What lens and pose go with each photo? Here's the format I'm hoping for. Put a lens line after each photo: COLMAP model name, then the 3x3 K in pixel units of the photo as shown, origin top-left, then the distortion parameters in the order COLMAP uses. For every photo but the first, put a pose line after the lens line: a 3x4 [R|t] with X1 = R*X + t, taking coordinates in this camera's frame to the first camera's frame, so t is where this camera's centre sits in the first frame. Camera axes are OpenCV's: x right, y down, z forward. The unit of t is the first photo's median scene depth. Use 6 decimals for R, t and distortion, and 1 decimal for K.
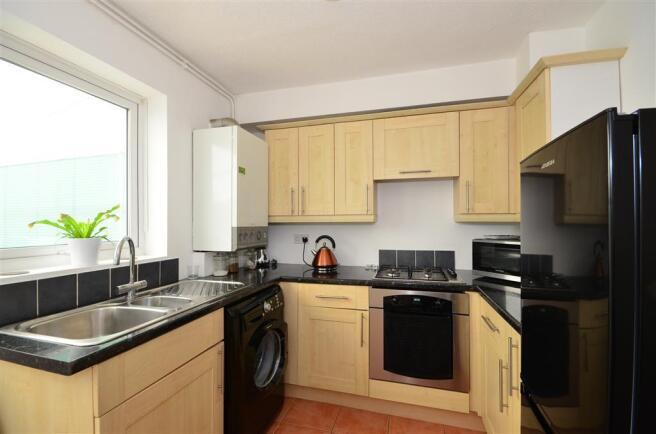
lens RADIAL K [[290.4, 0, 328.0], [0, 290.4, 217.0], [0, 0, 1]] dist [-0.003953, -0.001630]
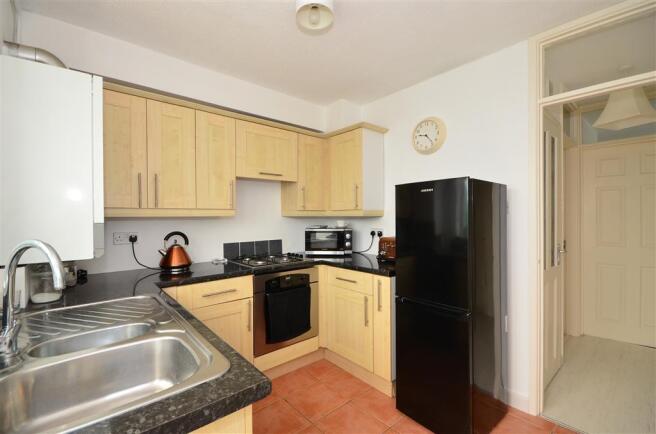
lens RADIAL K [[290.4, 0, 328.0], [0, 290.4, 217.0], [0, 0, 1]] dist [-0.003953, -0.001630]
pose [[0.547507, 0.000397, 0.836801, -0.522329], [-0.013127, 0.999881, 0.008114, 0.006221], [-0.836698, -0.015427, 0.547447, 0.137739]]
